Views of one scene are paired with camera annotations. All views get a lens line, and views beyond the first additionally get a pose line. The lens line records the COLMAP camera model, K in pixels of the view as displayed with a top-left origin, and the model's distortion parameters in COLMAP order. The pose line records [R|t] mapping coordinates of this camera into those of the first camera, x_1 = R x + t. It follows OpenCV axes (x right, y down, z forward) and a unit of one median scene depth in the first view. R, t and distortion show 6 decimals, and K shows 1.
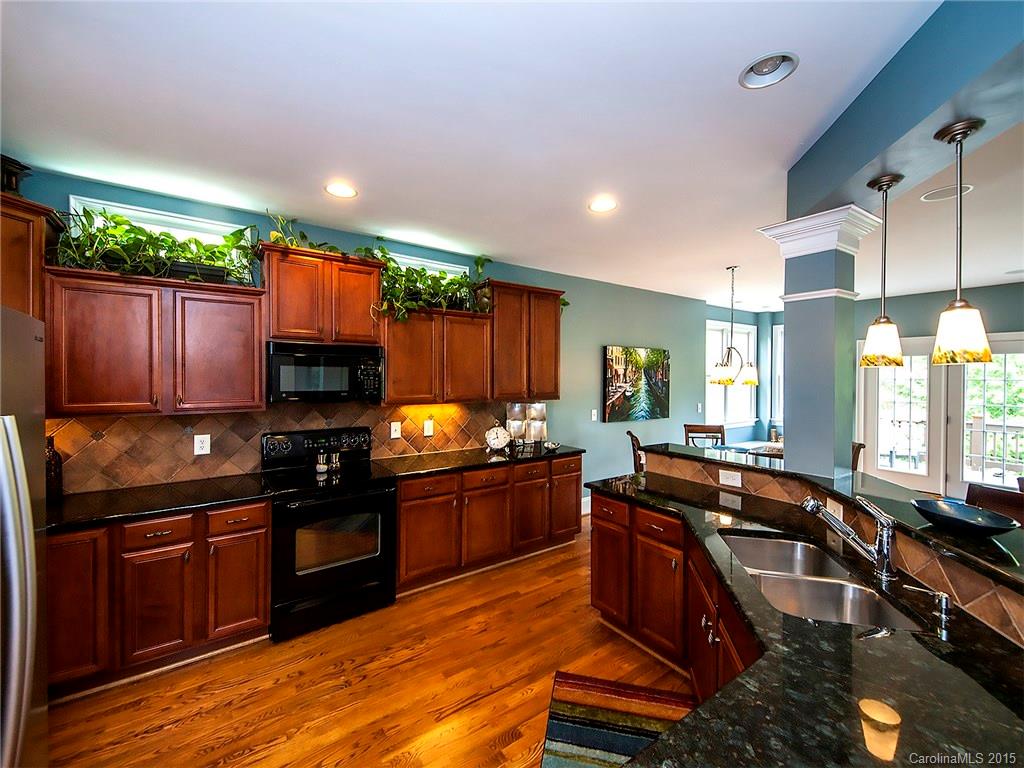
lens RADIAL K [[416.9, 0, 493.9], [0, 416.9, 378.1], [0, 0, 1]] dist [0.009001, -0.000021]
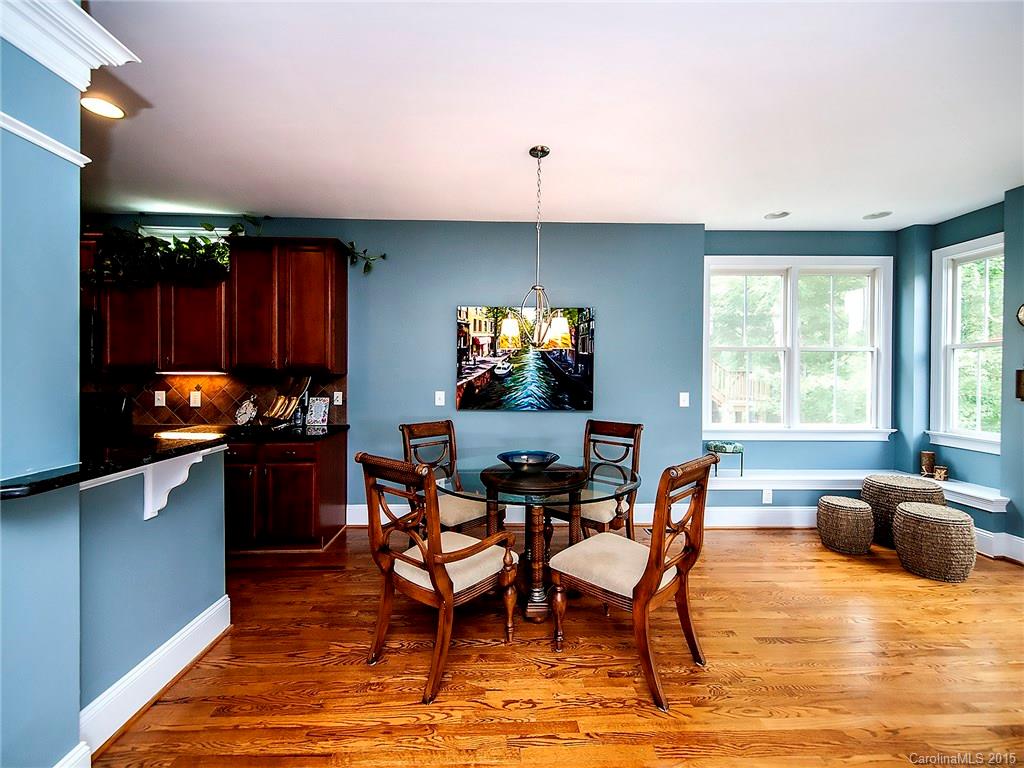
lens RADIAL K [[416.9, 0, 506.0], [0, 416.9, 377.9], [0, 0, 1]] dist [0.009001, -0.000021]
pose [[0.847591, 0.009650, -0.530562, 0.730961], [-0.004731, 0.999932, 0.010629, 0.041901], [0.530629, -0.006499, 0.847579, 0.409668]]
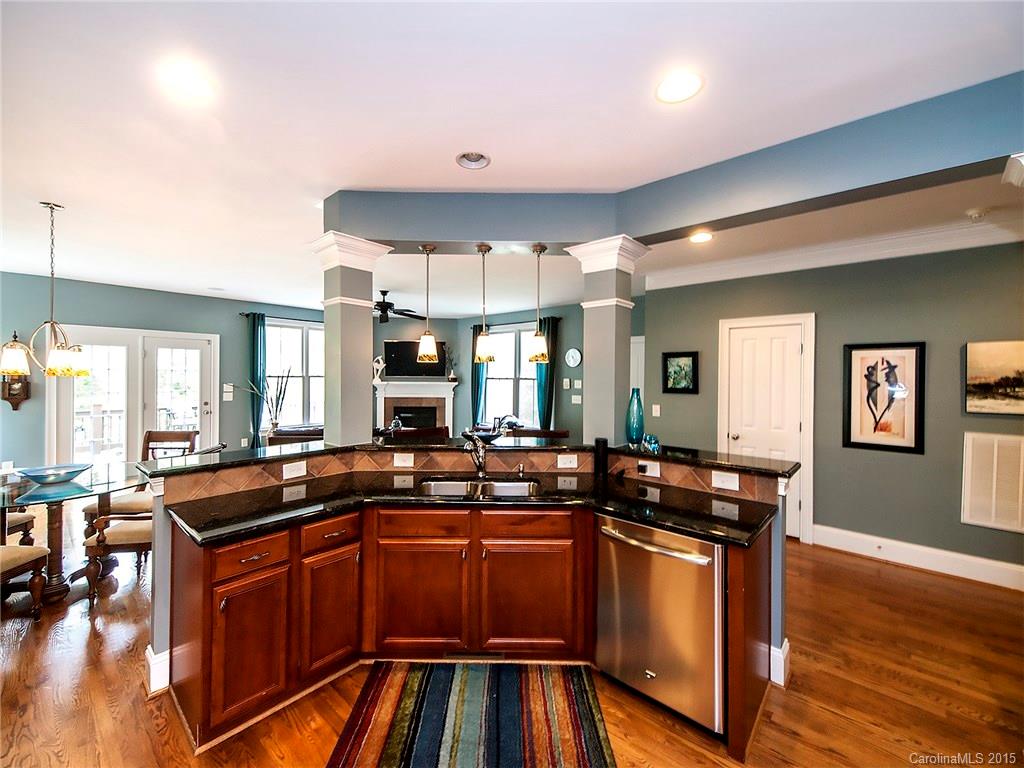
lens RADIAL K [[416.9, 0, 505.3], [0, 416.9, 376.5], [0, 0, 1]] dist [0.009001, -0.000021]
pose [[-0.257742, -0.007348, 0.966186, -0.403179], [-0.008183, 0.999952, 0.005422, 0.009918], [-0.966179, -0.006509, -0.257790, 0.627068]]
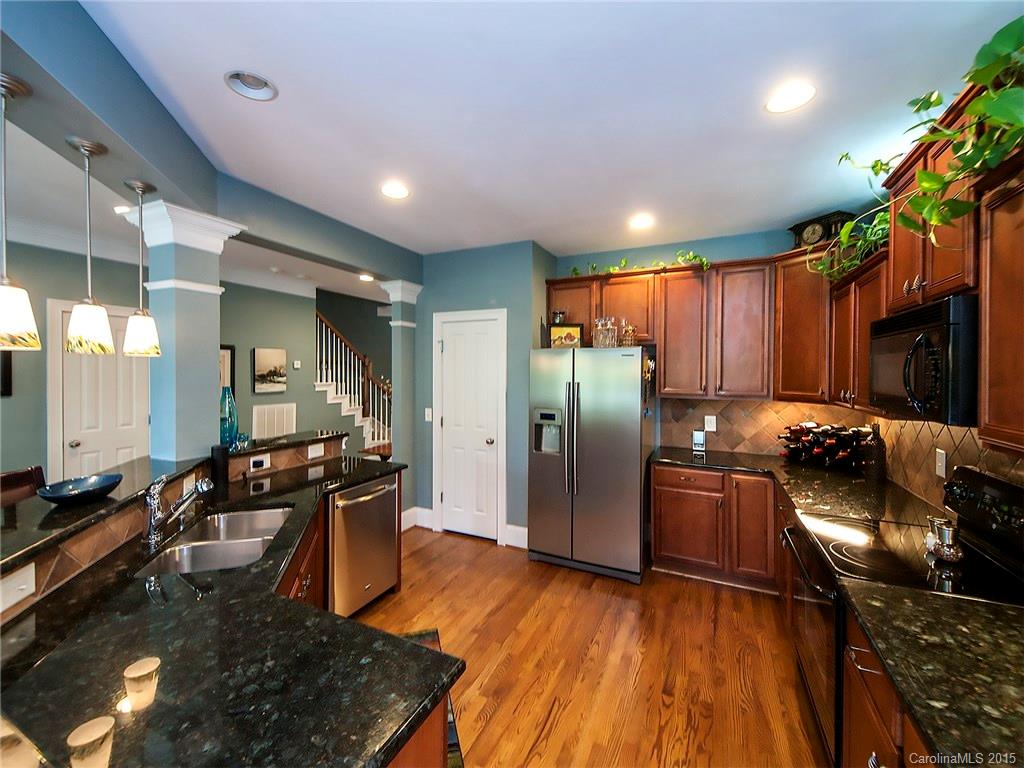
lens RADIAL K [[416.9, 0, 510.7], [0, 416.9, 377.8], [0, 0, 1]] dist [0.009001, -0.000021]
pose [[-0.843612, 0.003308, -0.536942, 0.327074], [-0.007917, 0.999796, 0.018598, -0.001740], [0.536894, 0.019941, -0.843414, 1.132080]]
